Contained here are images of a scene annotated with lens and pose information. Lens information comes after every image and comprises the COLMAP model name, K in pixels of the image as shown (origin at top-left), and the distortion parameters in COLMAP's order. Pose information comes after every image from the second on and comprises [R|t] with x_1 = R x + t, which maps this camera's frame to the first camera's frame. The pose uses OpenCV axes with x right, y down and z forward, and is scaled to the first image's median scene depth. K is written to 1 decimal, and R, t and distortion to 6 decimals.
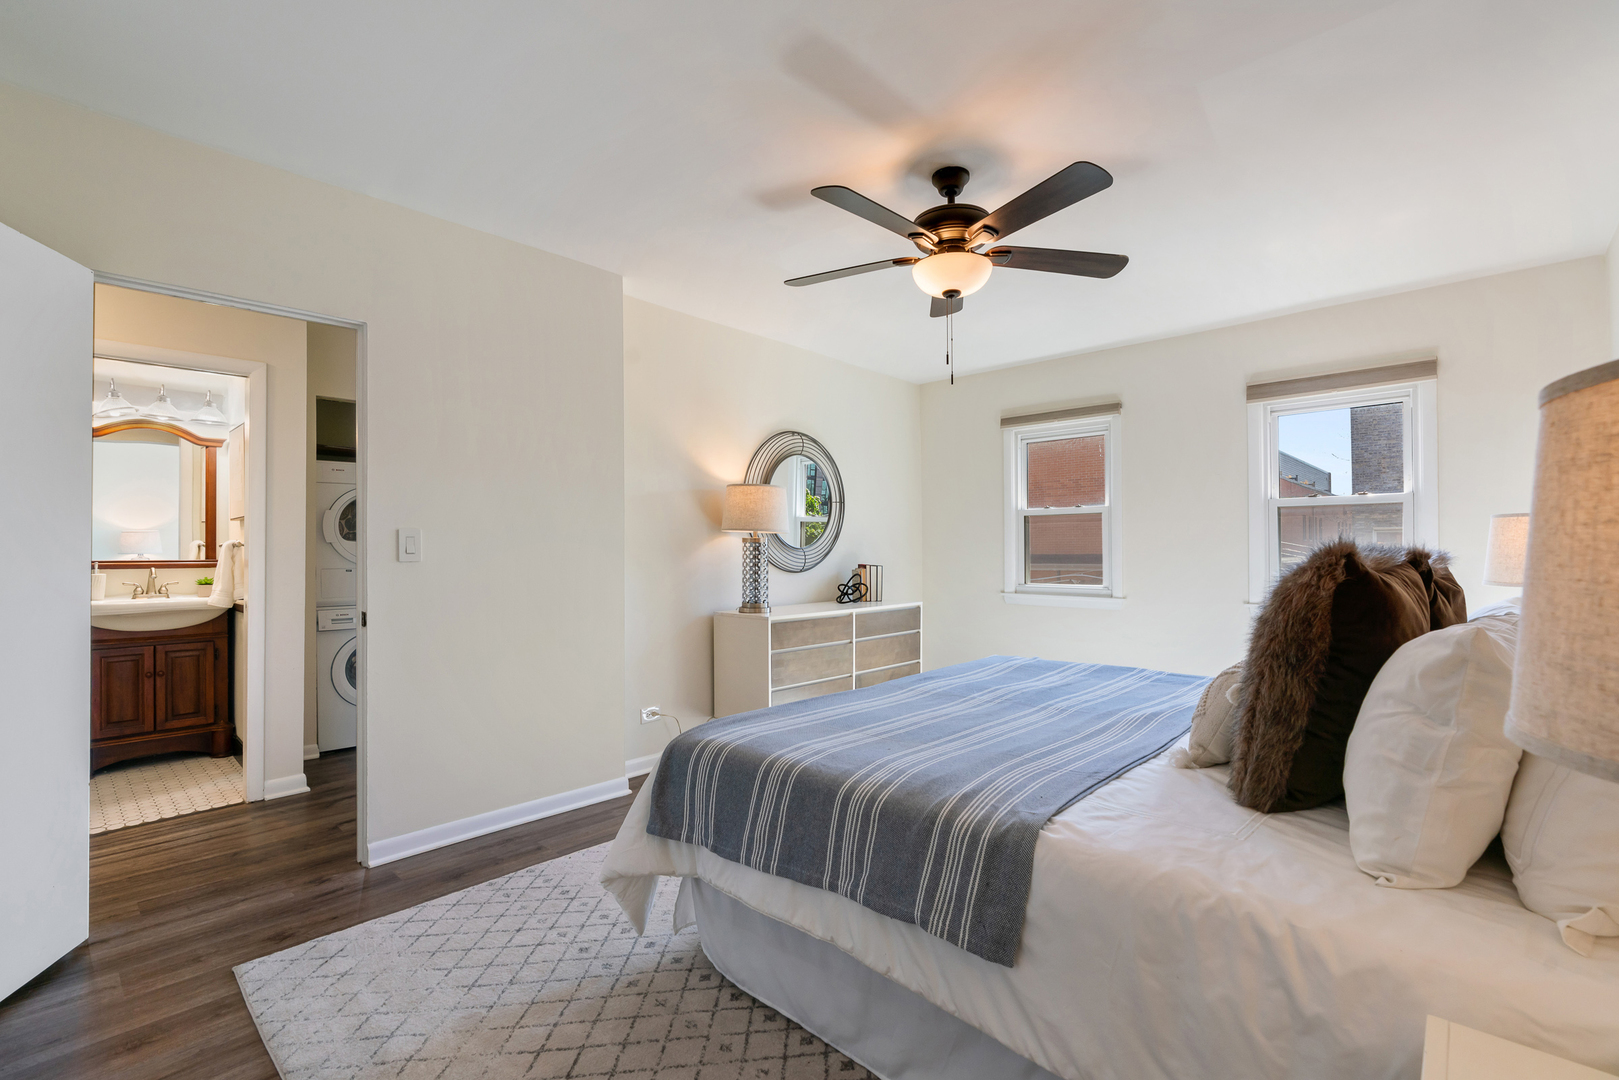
lens RADIAL K [[725.2, 0, 813.1], [0, 725.2, 532.0], [0, 0, 1]] dist [-0.015537, 0.006943]
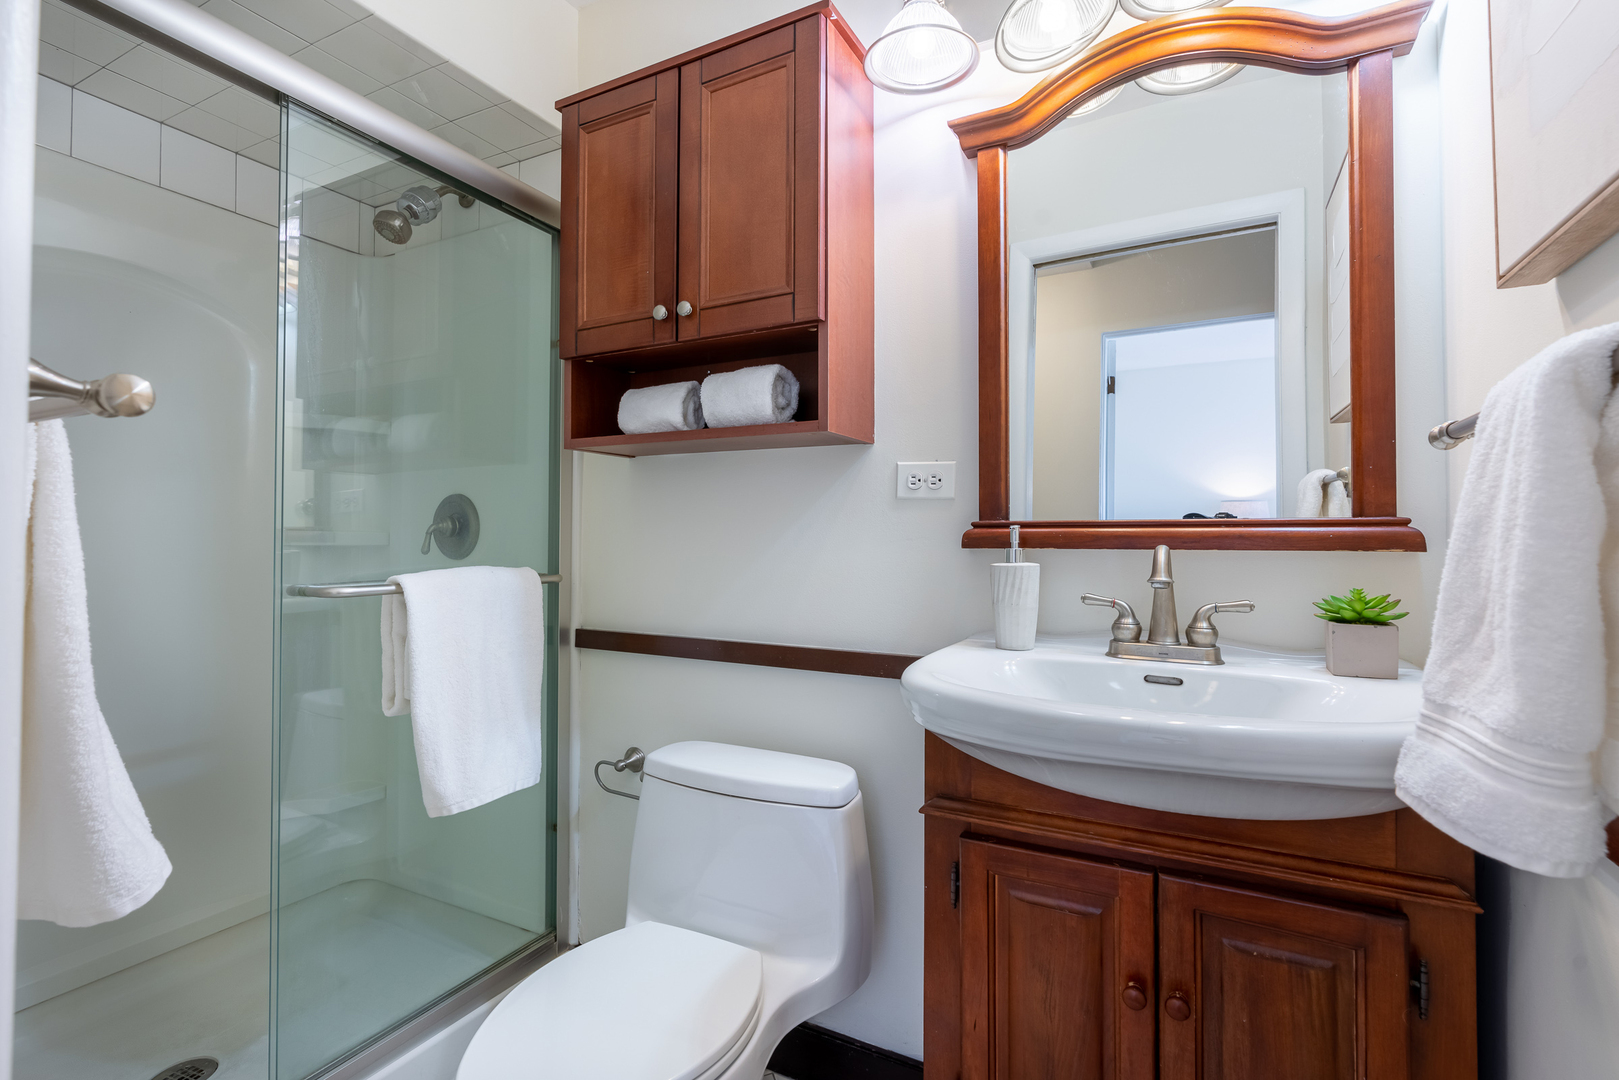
lens RADIAL K [[753.7, 0, 760.9], [0, 753.7, 520.9], [0, 0, 1]] dist [-0.012047, 0.000319]
pose [[0.216523, -0.021336, -0.976044, -0.687601], [0.013038, 0.999735, -0.018962, 0.044104], [0.976190, -0.008620, 0.216744, 0.805486]]
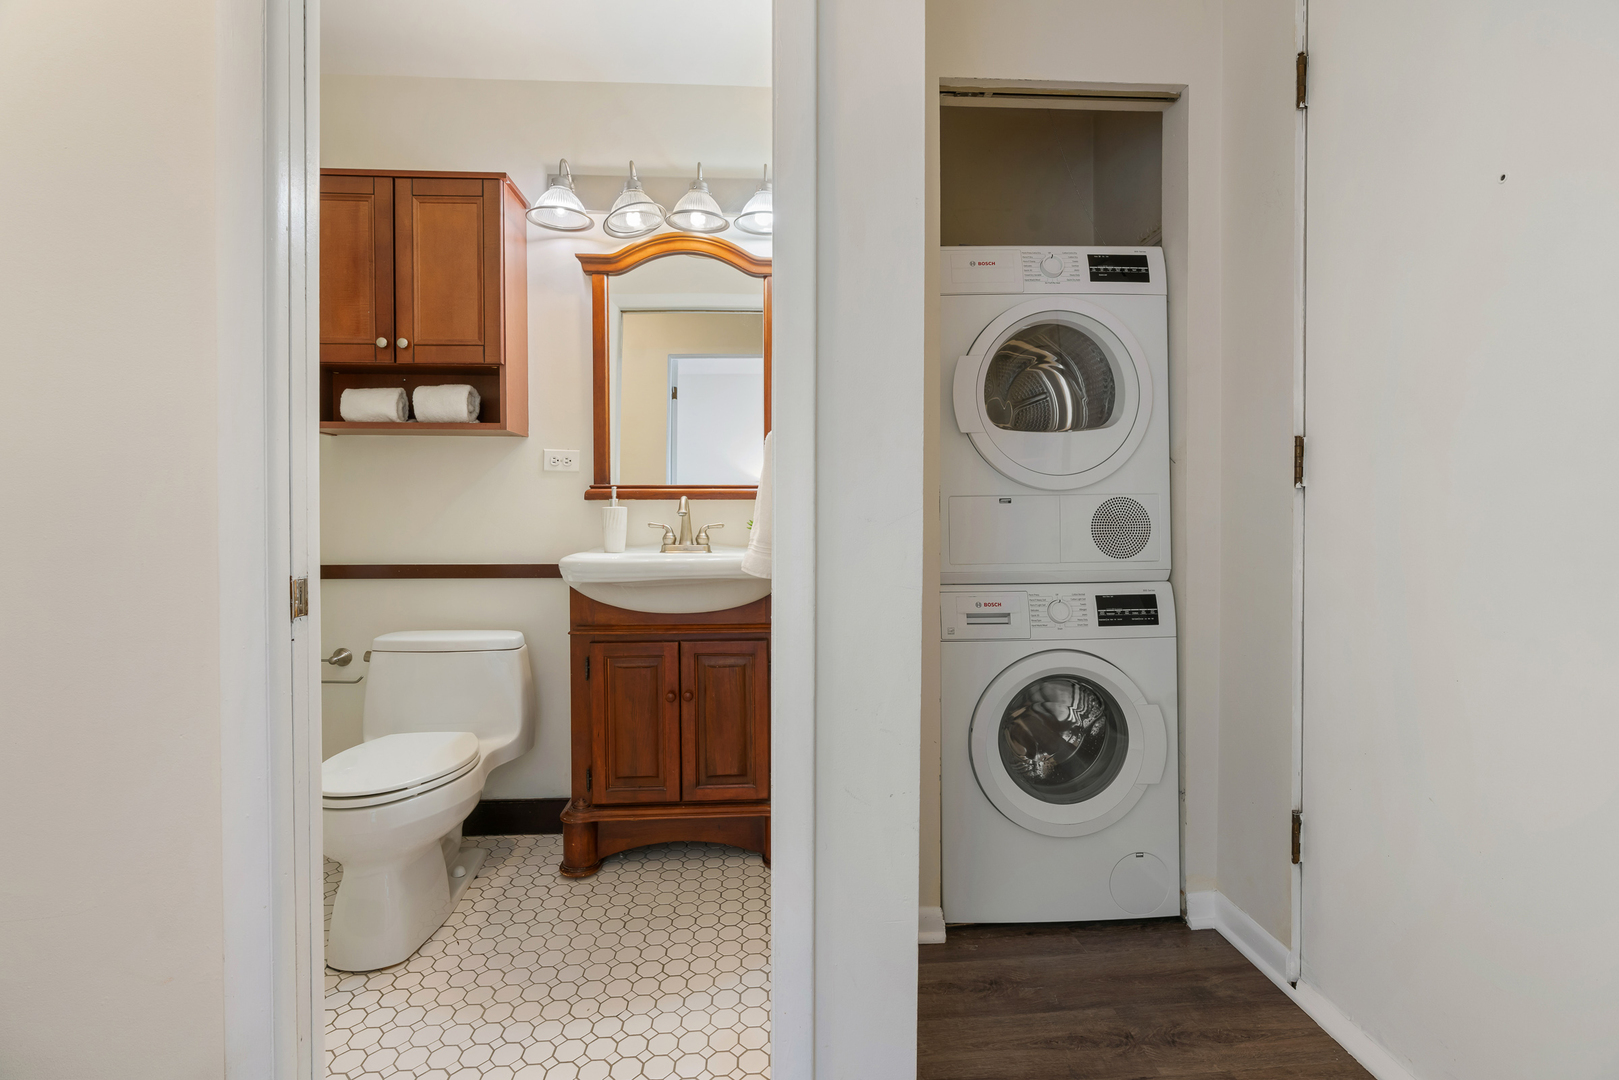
lens RADIAL K [[725.2, 0, 813.1], [0, 725.2, 532.0], [0, 0, 1]] dist [-0.015537, 0.006943]
pose [[0.738356, 0.013447, -0.674277, -0.474748], [0.015916, 0.999175, 0.037354, 0.058003], [0.674223, -0.038312, 0.737534, 0.663101]]
